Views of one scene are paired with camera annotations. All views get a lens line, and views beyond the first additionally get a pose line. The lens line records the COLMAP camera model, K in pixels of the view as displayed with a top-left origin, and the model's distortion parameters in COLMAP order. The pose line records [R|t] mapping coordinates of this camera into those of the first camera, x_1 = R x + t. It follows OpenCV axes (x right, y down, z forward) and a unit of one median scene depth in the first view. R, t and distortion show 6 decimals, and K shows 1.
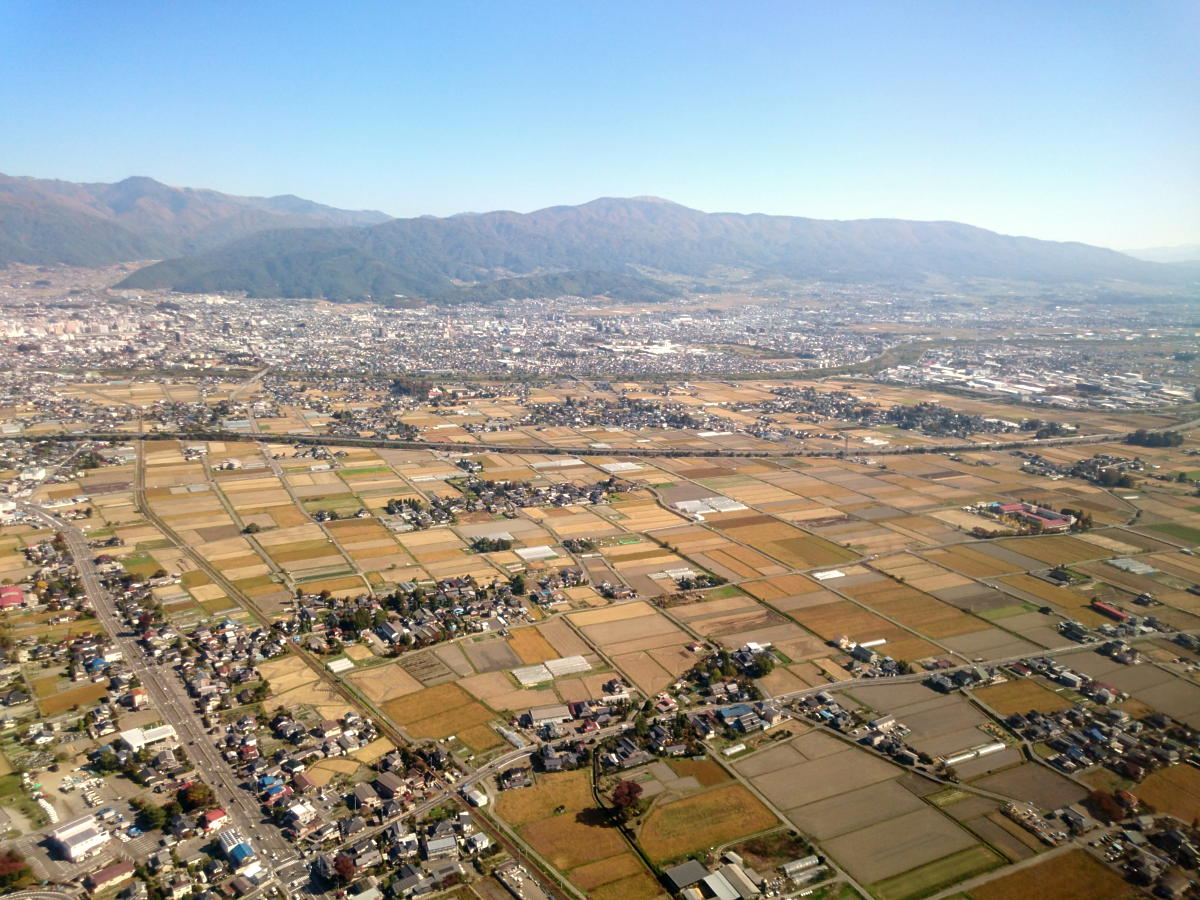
lens RADIAL K [[874.2, 0, 595.6], [0, 874.2, 450.4], [0, 0, 1]] dist [0.012743, -0.003260]
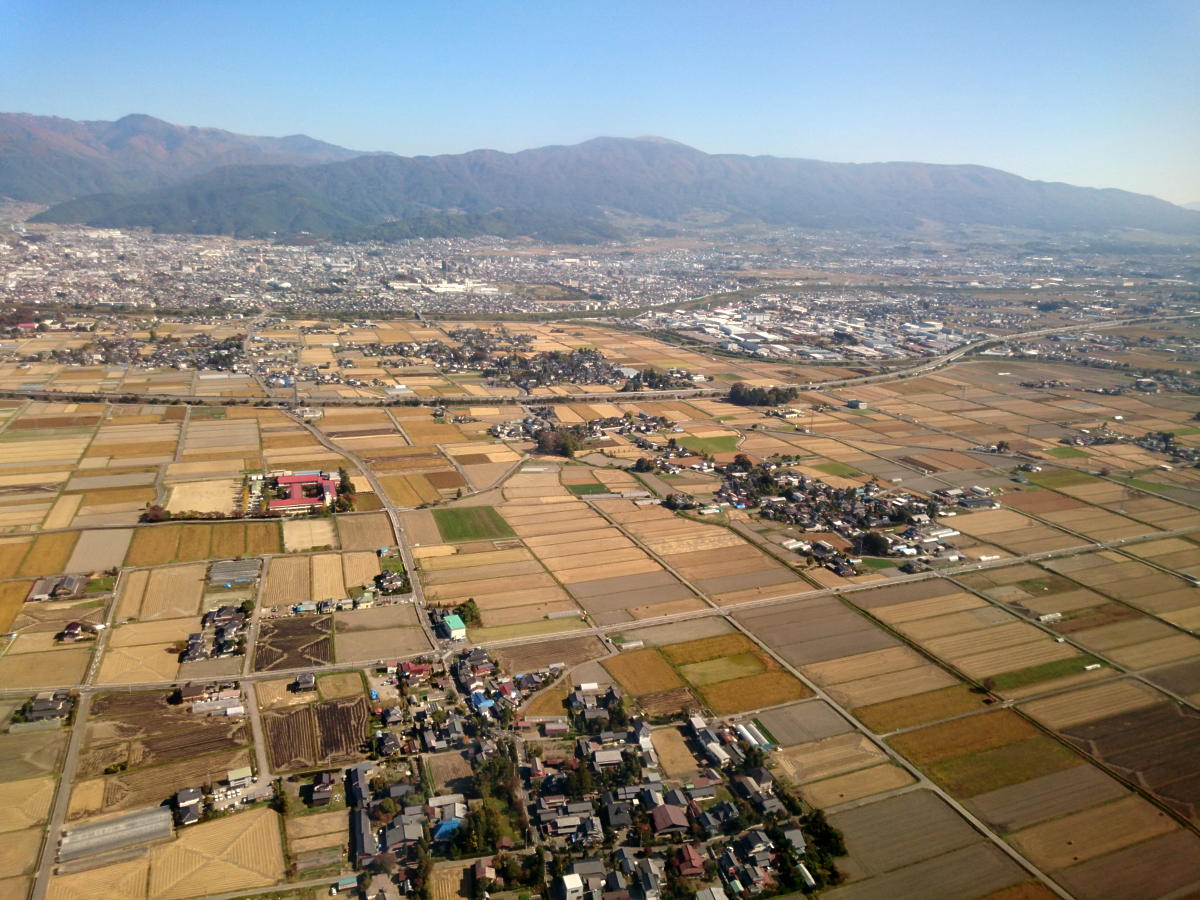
lens RADIAL K [[874.2, 0, 595.6], [0, 874.2, 450.4], [0, 0, 1]] dist [0.012743, -0.003260]
pose [[0.997676, 0.027434, -0.062376, 0.522623], [-0.023974, 0.998168, 0.055556, -0.003922], [0.063786, -0.053932, 0.996505, 0.193293]]
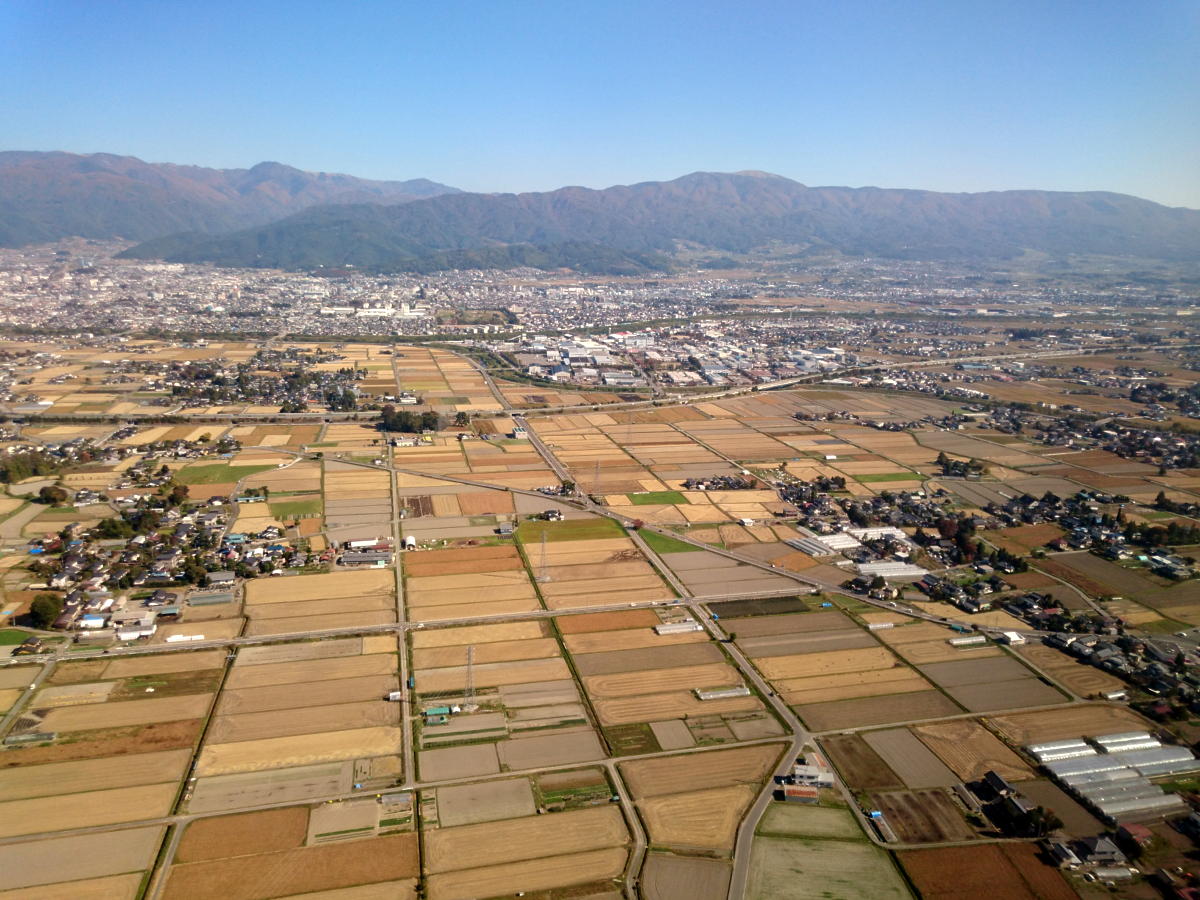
lens RADIAL K [[869.4, 0, 597.1], [0, 869.4, 451.9], [0, 0, 1]] dist [0.018931, -0.002790]
pose [[0.975279, 0.050398, -0.215154, 0.886201], [-0.046966, 0.998675, 0.021035, -0.009484], [0.215929, -0.010410, 0.976354, 0.364659]]
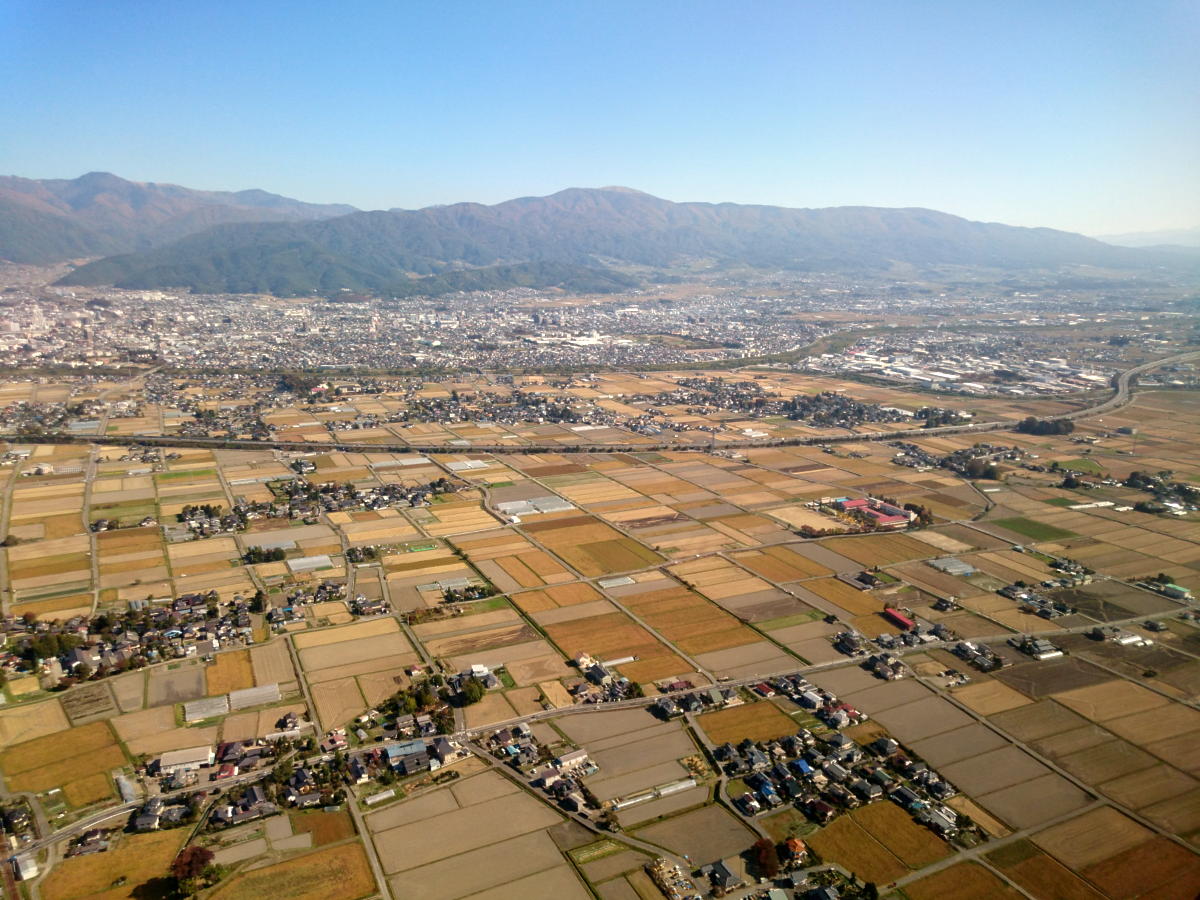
lens RADIAL K [[874.2, 0, 595.6], [0, 874.2, 450.4], [0, 0, 1]] dist [0.012743, -0.003260]
pose [[0.999762, -0.015430, 0.015397, 0.123389], [0.015295, 0.999844, 0.008820, -0.002791], [-0.015531, -0.008583, 0.999843, 0.042479]]
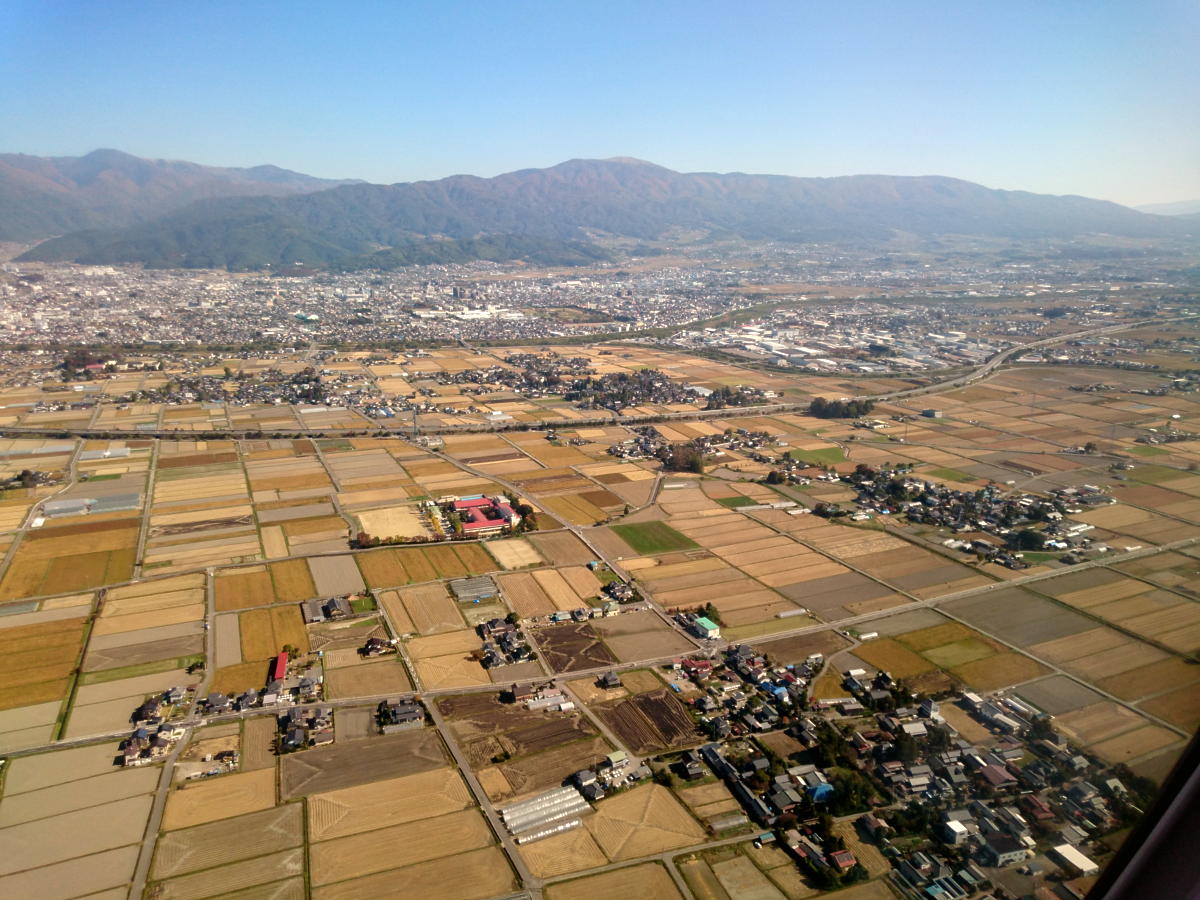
lens RADIAL K [[874.2, 0, 595.6], [0, 874.2, 450.4], [0, 0, 1]] dist [0.012743, -0.003260]
pose [[0.999495, -0.012893, -0.029031, 0.414166], [0.013909, 0.999288, 0.035060, -0.005617], [0.028558, -0.035446, 0.998963, 0.149636]]
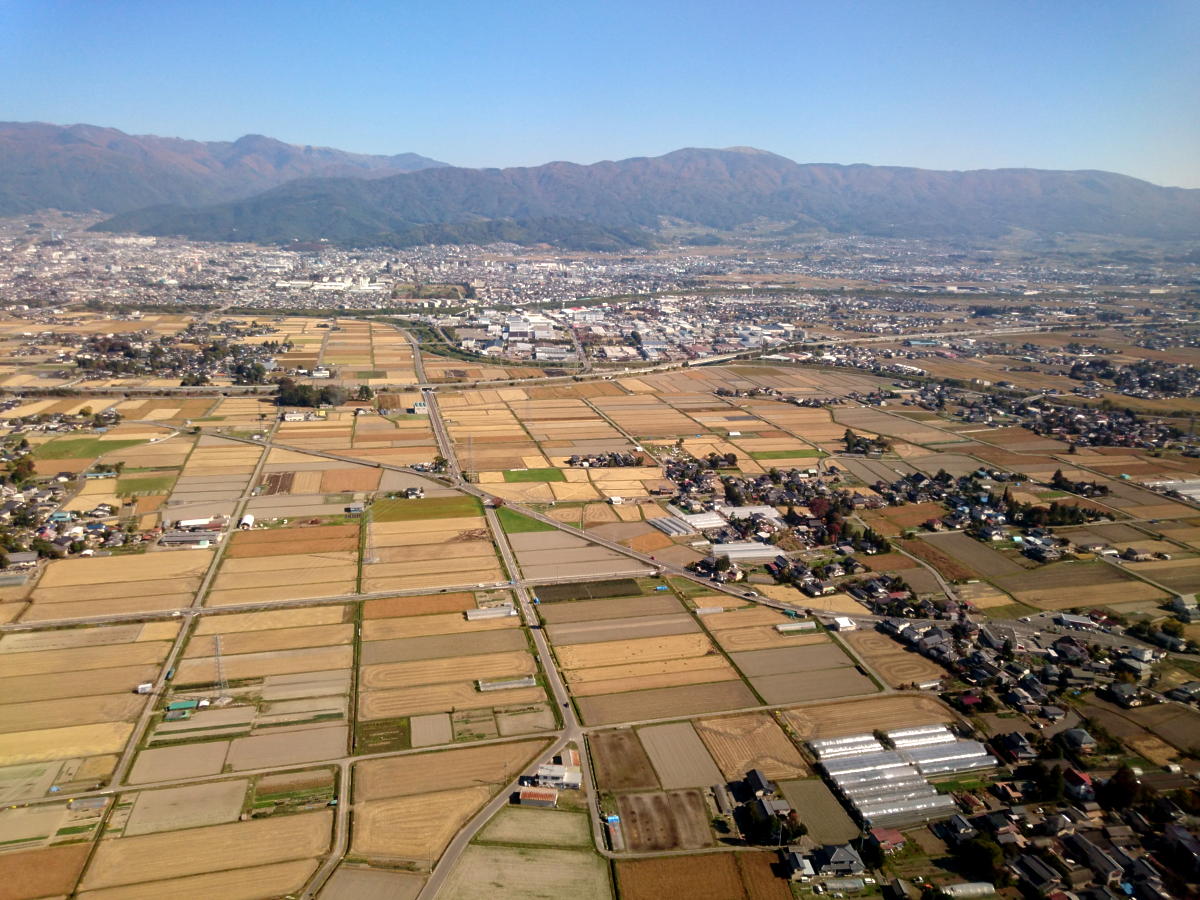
lens RADIAL K [[869.8, 0, 600.0], [0, 869.8, 450.0], [0, 0, 1]] dist [0.021827, -0.009560]
pose [[0.976909, 0.058316, -0.205544, 0.943385], [-0.050514, 0.997797, 0.043009, -0.010328], [0.207599, -0.031633, 0.977702, 0.397910]]
